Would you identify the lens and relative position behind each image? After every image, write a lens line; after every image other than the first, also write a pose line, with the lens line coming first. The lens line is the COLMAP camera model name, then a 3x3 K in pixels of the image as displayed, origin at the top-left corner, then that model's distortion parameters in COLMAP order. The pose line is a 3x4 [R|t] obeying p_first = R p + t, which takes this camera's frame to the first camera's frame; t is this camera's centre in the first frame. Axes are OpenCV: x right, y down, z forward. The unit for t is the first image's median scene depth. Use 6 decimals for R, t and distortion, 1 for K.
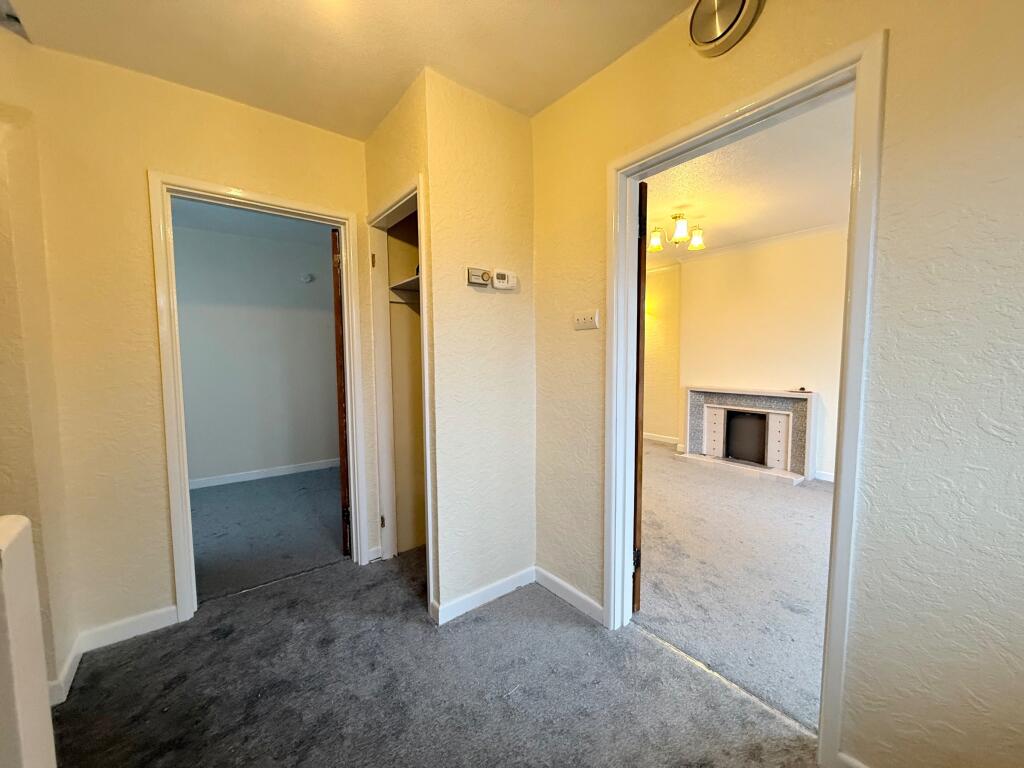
lens RADIAL K [[406.6, 0, 512.1], [0, 406.6, 387.3], [0, 0, 1]] dist [-0.000234, -0.000011]
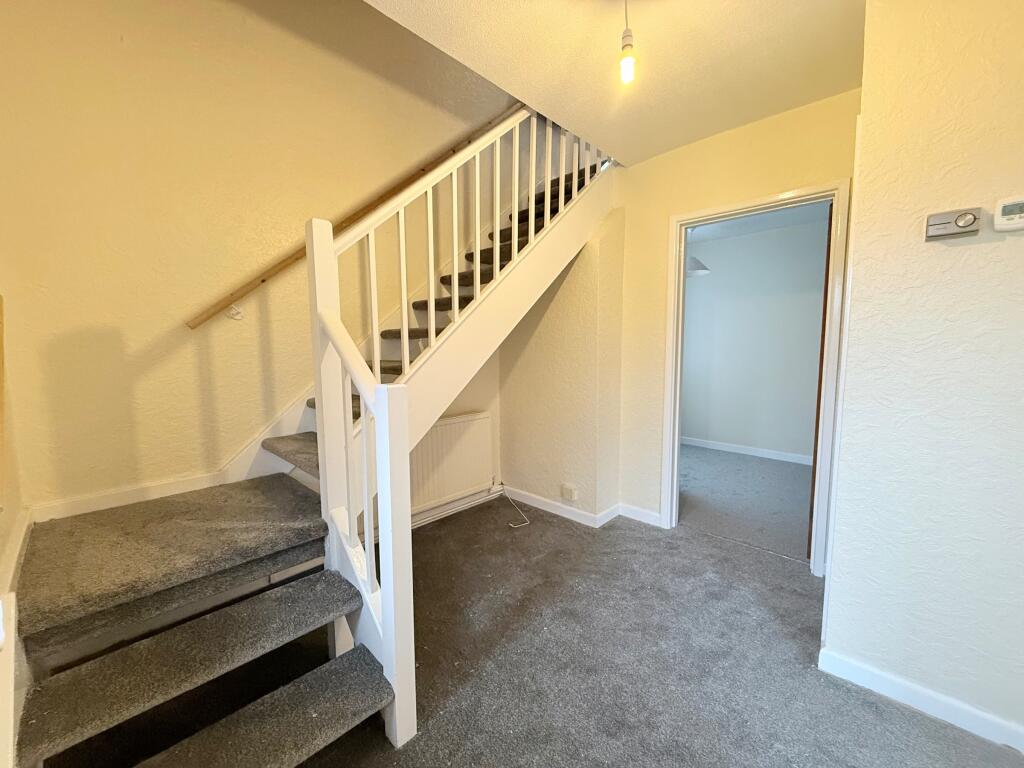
lens RADIAL K [[406.6, 0, 508.1], [0, 406.6, 385.6], [0, 0, 1]] dist [-0.000234, -0.000011]
pose [[0.146513, 0.103868, -0.983741, 0.499564], [-0.068787, 0.993135, 0.094615, -0.026453], [0.986814, 0.053806, 0.152652, 0.217982]]
